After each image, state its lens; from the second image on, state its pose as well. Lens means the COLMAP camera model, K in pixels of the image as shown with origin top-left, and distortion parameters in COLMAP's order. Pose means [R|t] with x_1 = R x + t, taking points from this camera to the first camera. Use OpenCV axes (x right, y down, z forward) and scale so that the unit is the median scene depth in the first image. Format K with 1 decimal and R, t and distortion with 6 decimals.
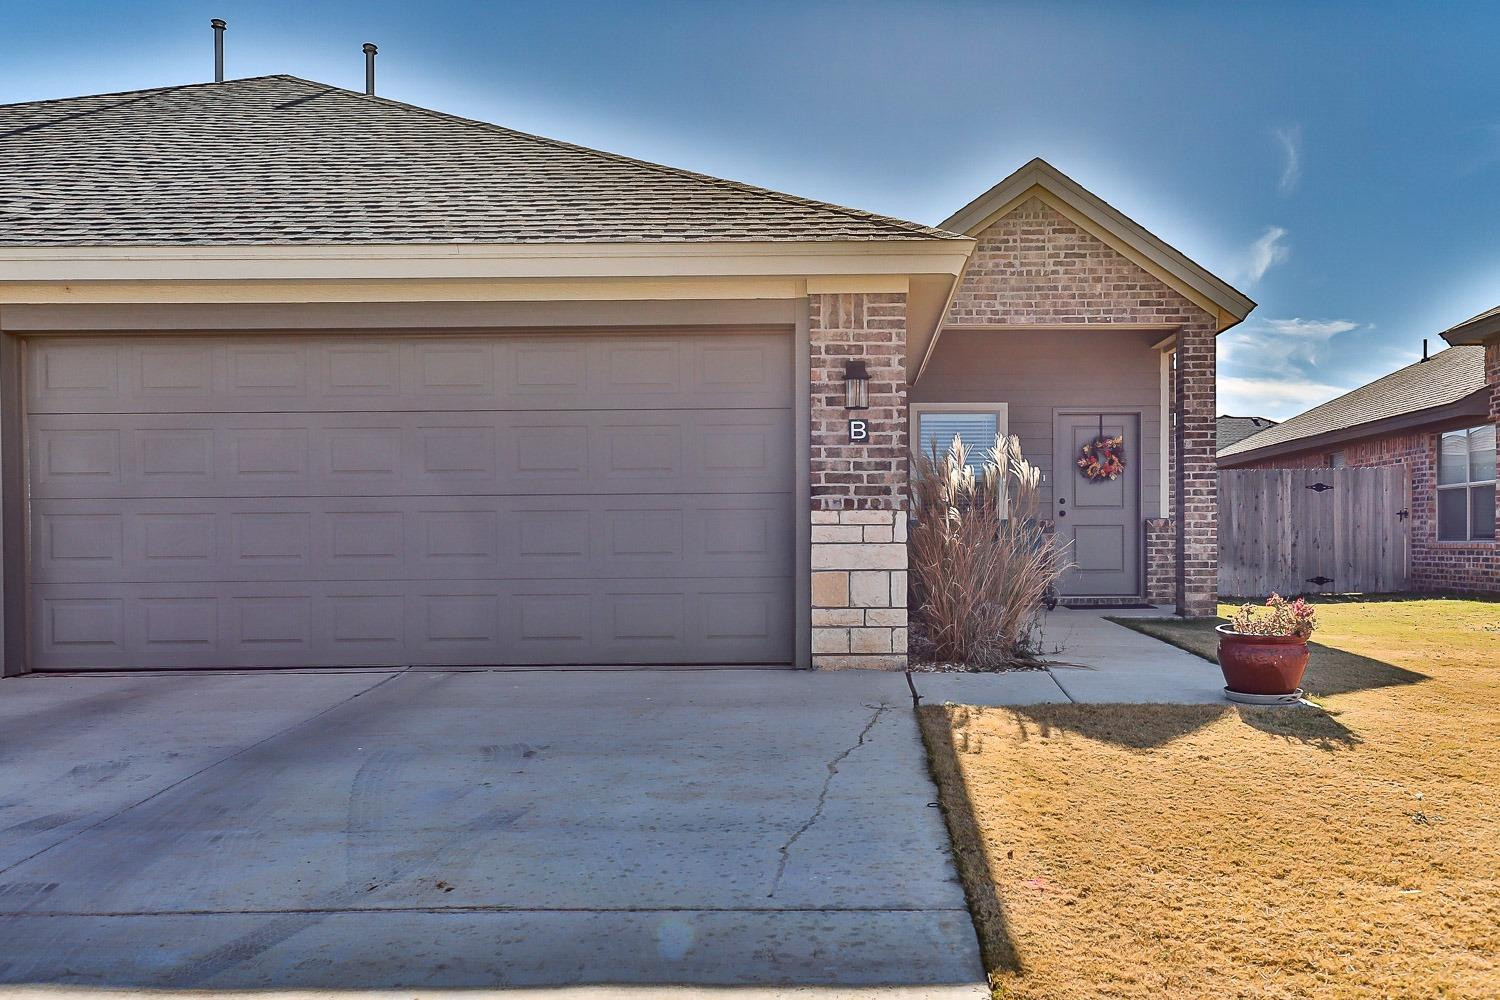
lens RADIAL K [[1497.9, 0, 750.3], [0, 1497.9, 526.9], [0, 0, 1]] dist [0.084549, 0.001543]
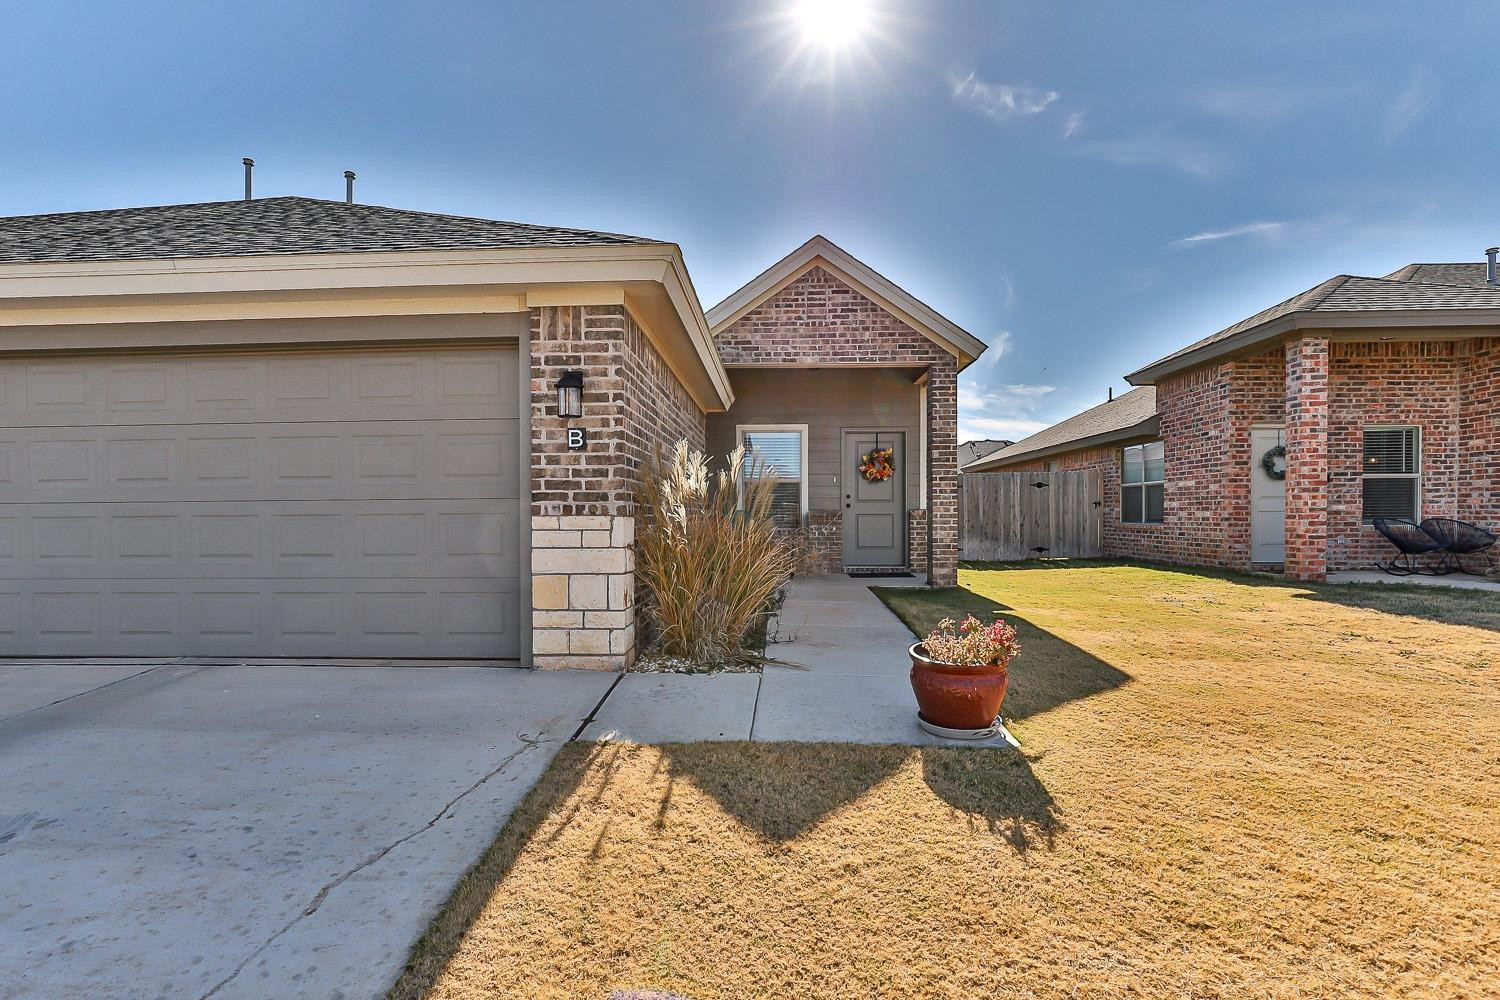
lens RADIAL K [[677.8, 0, 754.2], [0, 677.8, 503.2], [0, 0, 1]] dist [0.006056, -0.000367]
pose [[0.998642, 0.000327, -0.052097, 0.209497], [0.000209, 0.999947, 0.010288, -0.023647], [0.052097, -0.010284, 0.998589, 0.517899]]
